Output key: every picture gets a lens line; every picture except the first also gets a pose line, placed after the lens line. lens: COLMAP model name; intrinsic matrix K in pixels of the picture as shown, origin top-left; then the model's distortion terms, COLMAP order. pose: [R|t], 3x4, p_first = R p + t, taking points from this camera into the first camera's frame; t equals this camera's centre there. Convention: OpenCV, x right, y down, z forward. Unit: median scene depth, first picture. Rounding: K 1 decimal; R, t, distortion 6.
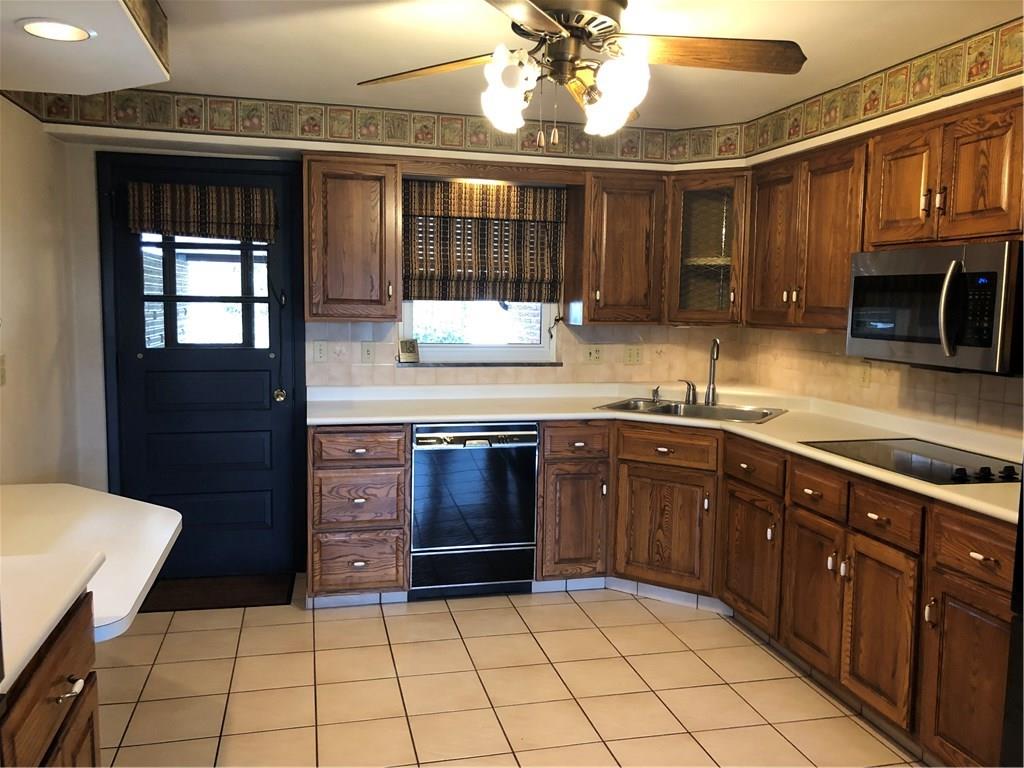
lens RADIAL K [[841.9, 0, 512.0], [0, 841.9, 378.7], [0, 0, 1]] dist [0.051901, -0.061759]
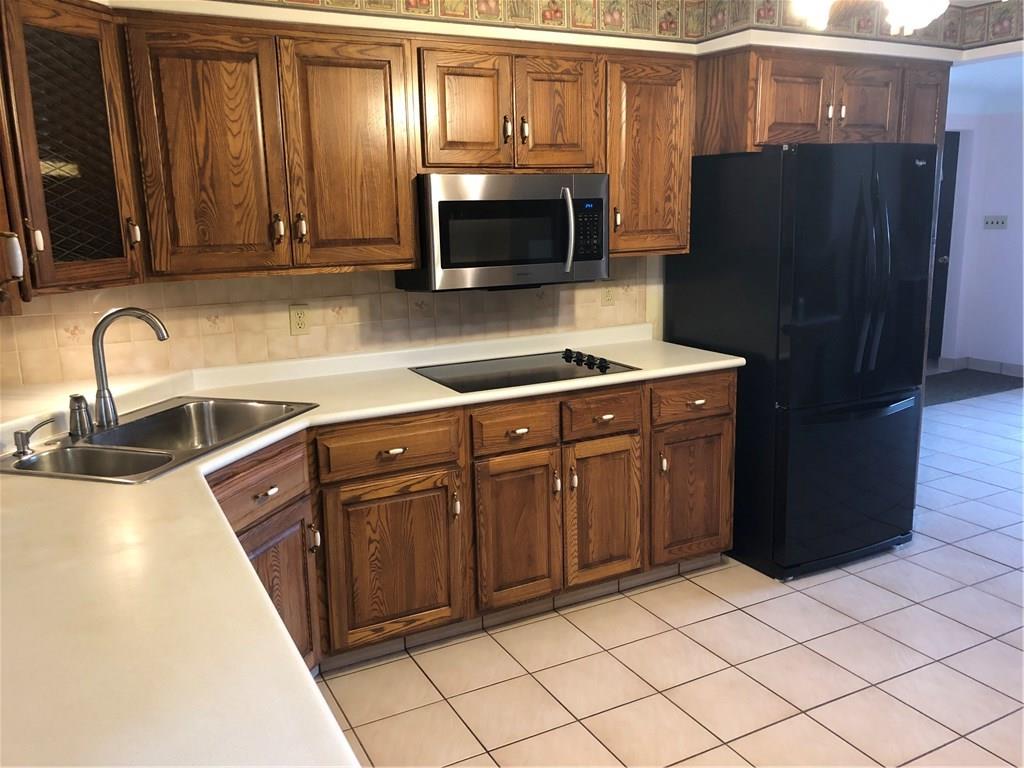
lens RADIAL K [[841.9, 0, 512.0], [0, 841.9, 378.7], [0, 0, 1]] dist [0.051901, -0.061759]
pose [[-0.244693, -0.201466, 0.948439, -0.432184], [0.113085, 0.965570, 0.234280, -0.119002], [-0.962983, 0.164581, -0.213485, 0.978692]]
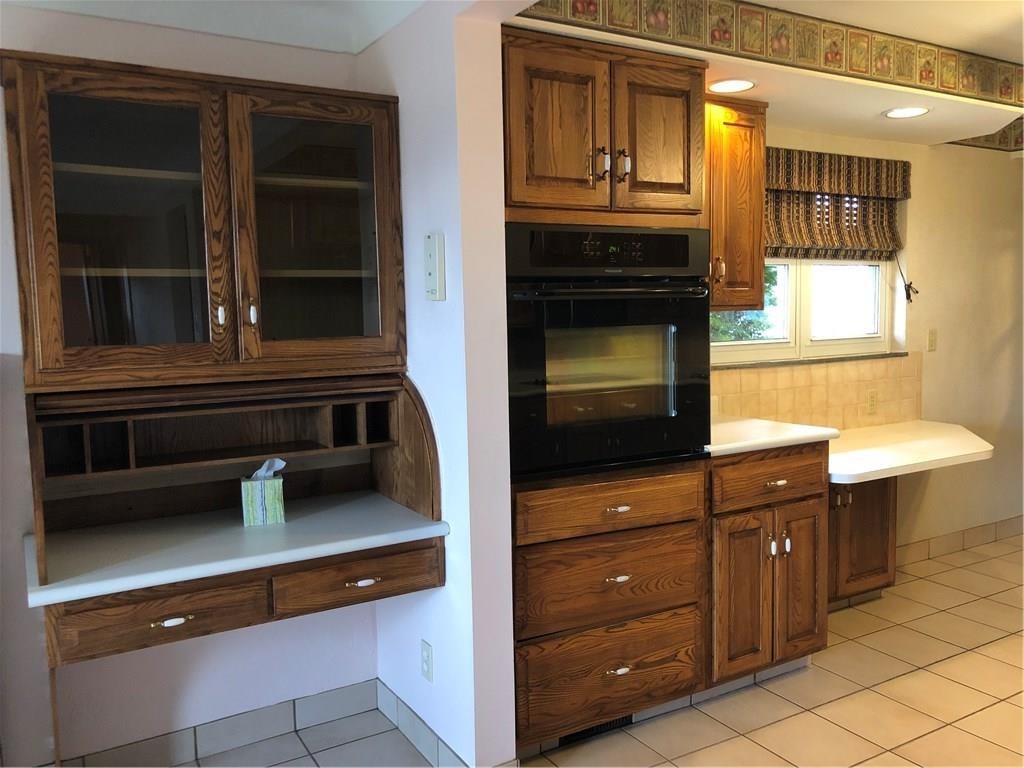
lens RADIAL K [[835.3, 0, 512.0], [0, 835.3, 384.0], [0, 0, 1]] dist [0.053960, 0.000452]
pose [[-0.300084, -0.151151, 0.941861, -0.355007], [0.077672, 0.980216, 0.182053, -0.139335], [-0.950745, 0.127787, -0.282407, 1.404885]]
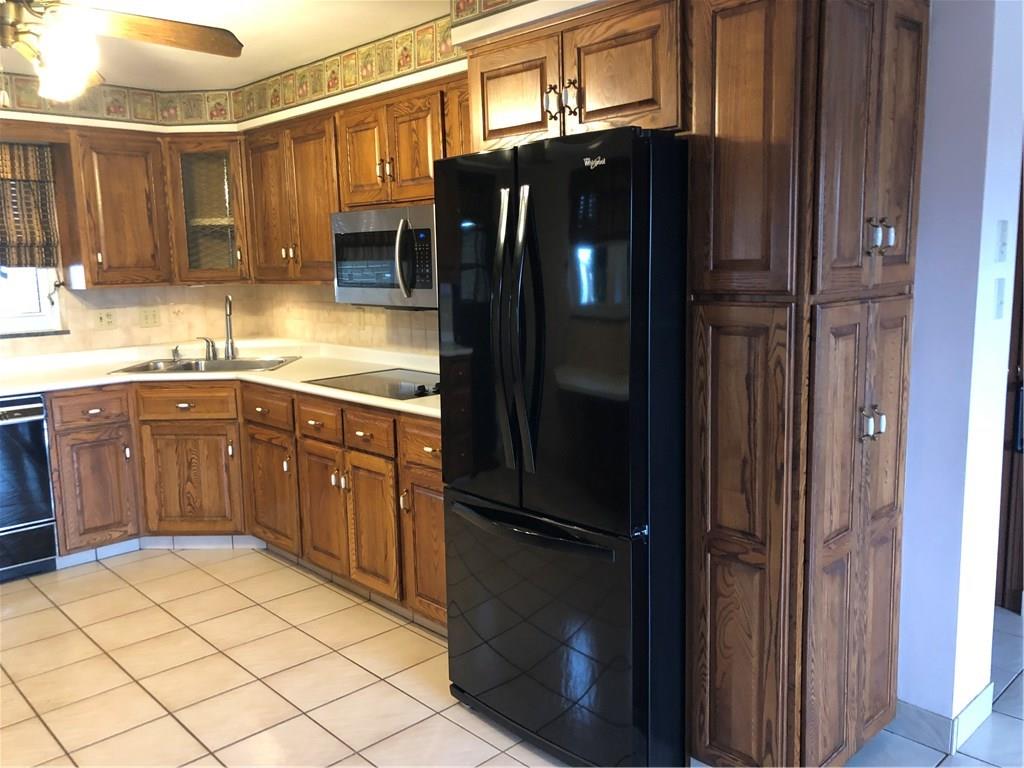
lens RADIAL K [[841.9, 0, 512.0], [0, 841.9, 378.7], [0, 0, 1]] dist [0.051901, -0.061759]
pose [[0.869701, -0.104694, 0.482347, 0.032460], [0.083007, 0.994350, 0.066159, 0.016963], [-0.486549, -0.017501, 0.873478, -0.107995]]
